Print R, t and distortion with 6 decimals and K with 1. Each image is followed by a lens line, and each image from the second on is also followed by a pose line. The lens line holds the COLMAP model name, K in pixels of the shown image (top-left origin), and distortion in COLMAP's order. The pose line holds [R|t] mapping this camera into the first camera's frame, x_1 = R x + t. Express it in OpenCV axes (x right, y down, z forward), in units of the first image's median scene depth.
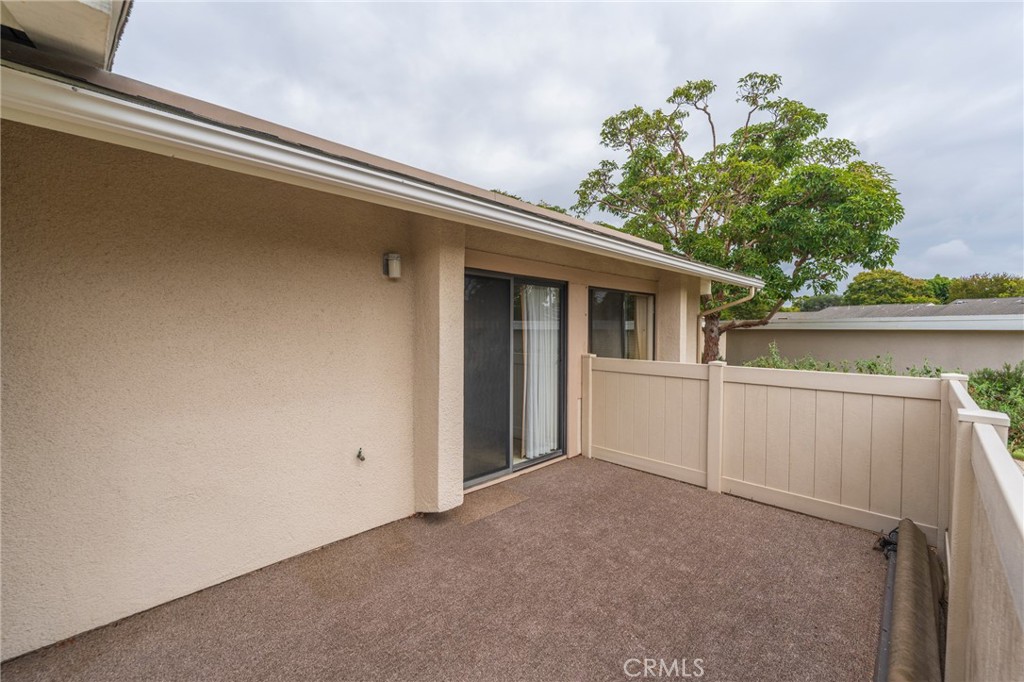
lens RADIAL K [[412.8, 0, 468.3], [0, 412.8, 335.5], [0, 0, 1]] dist [0.000942, -0.000040]
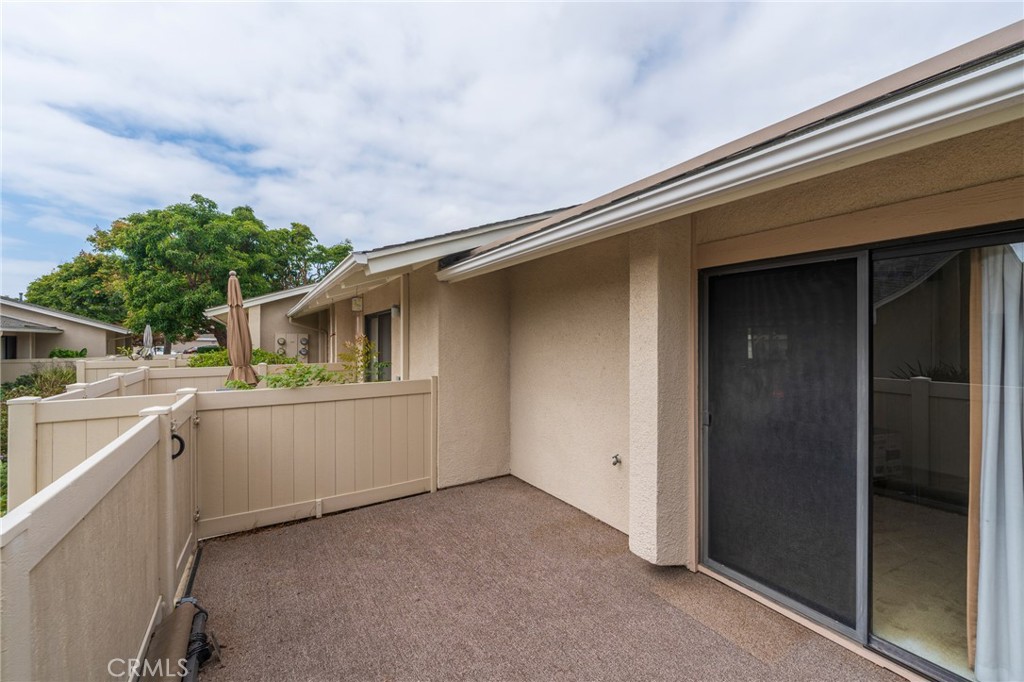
lens RADIAL K [[419.2, 0, 511.6], [0, 419.2, 348.0], [0, 0, 1]] dist [-0.001068, -0.000111]
pose [[-0.167934, 0.026493, -0.985442, 0.319071], [-0.006427, 0.999588, 0.027968, -0.017043], [0.985777, 0.011030, -0.167694, 0.317749]]
